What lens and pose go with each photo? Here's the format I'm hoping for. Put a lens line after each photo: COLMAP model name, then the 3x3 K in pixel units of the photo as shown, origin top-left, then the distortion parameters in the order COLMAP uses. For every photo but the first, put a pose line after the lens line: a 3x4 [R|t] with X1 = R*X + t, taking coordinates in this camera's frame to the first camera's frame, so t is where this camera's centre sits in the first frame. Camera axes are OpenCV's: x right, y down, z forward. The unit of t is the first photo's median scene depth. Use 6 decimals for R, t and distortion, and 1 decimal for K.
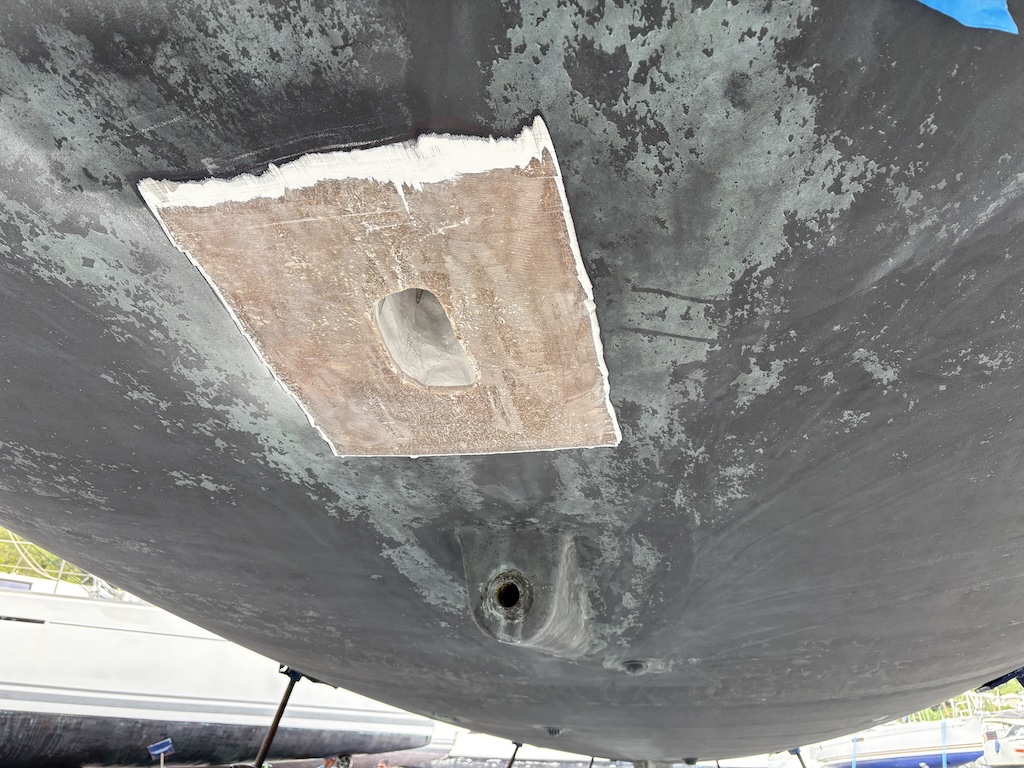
lens RADIAL K [[780.9, 0, 507.7], [0, 780.9, 387.3], [0, 0, 1]] dist [0.037142, -0.045450]
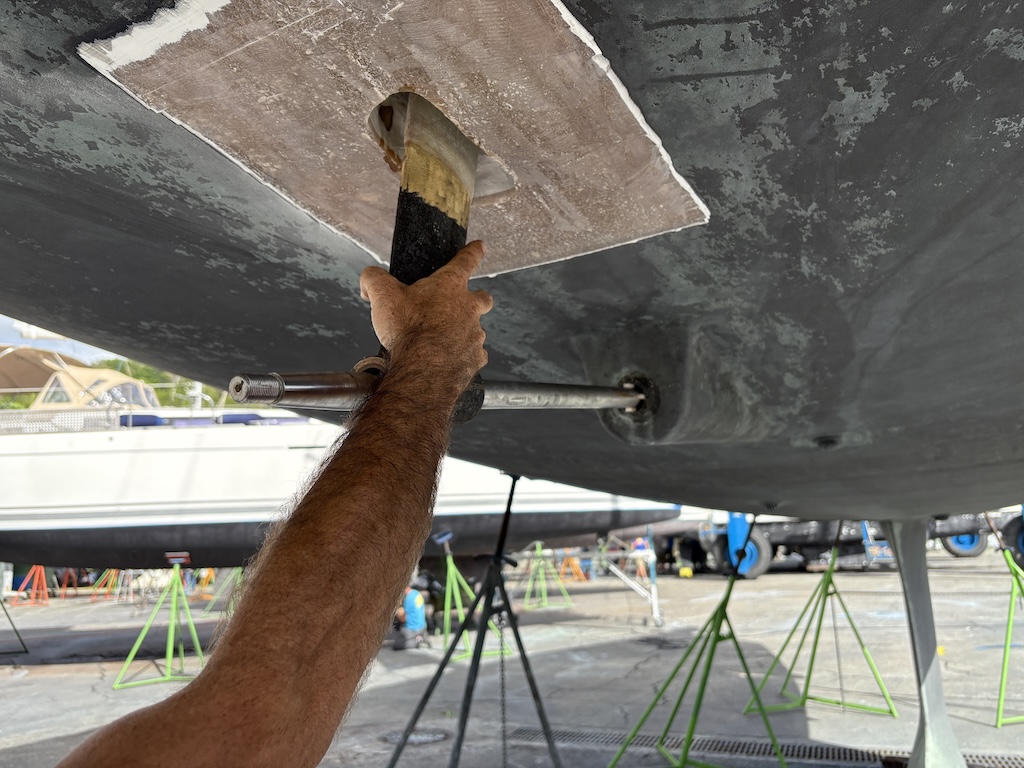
lens RADIAL K [[780.9, 0, 503.1], [0, 780.9, 382.2], [0, 0, 1]] dist [0.037142, -0.045450]
pose [[0.944945, -0.130002, -0.300296, 0.197801], [0.201825, 0.953900, 0.222129, 0.008653], [0.257575, -0.270507, 0.927621, 0.129697]]
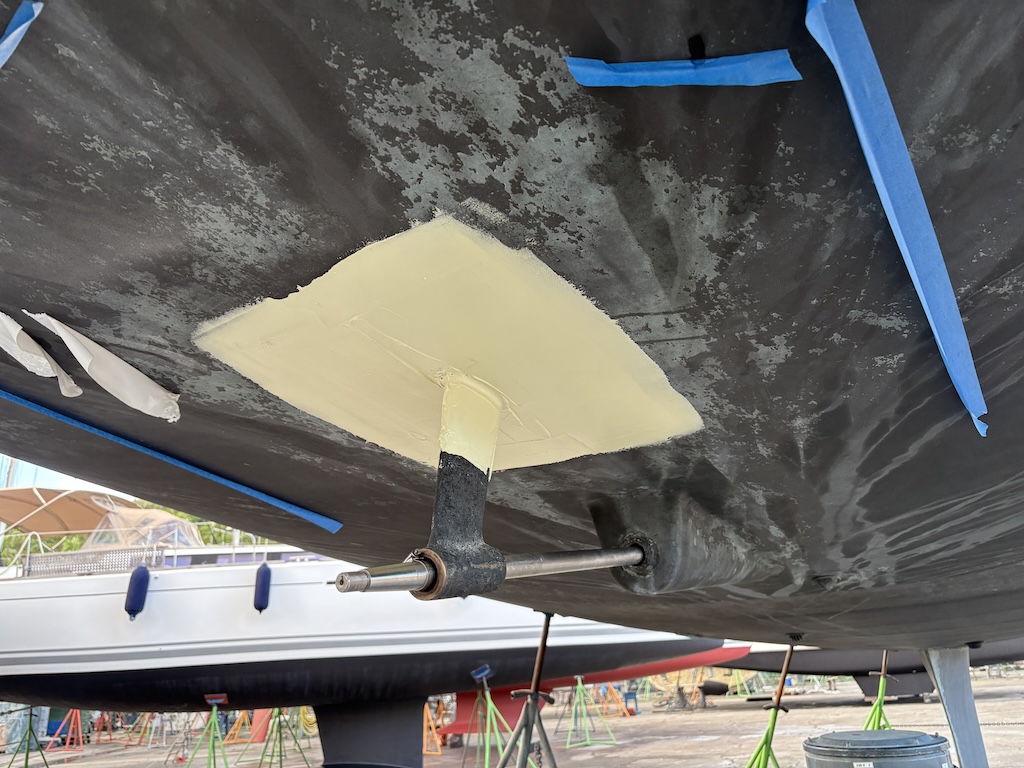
lens RADIAL K [[780.9, 0, 503.6], [0, 780.9, 387.9], [0, 0, 1]] dist [0.037142, -0.045450]
pose [[0.927122, -0.203758, -0.314526, 0.326749], [0.236102, 0.969347, 0.067986, -0.129189], [0.291032, -0.137292, 0.946811, -0.134501]]
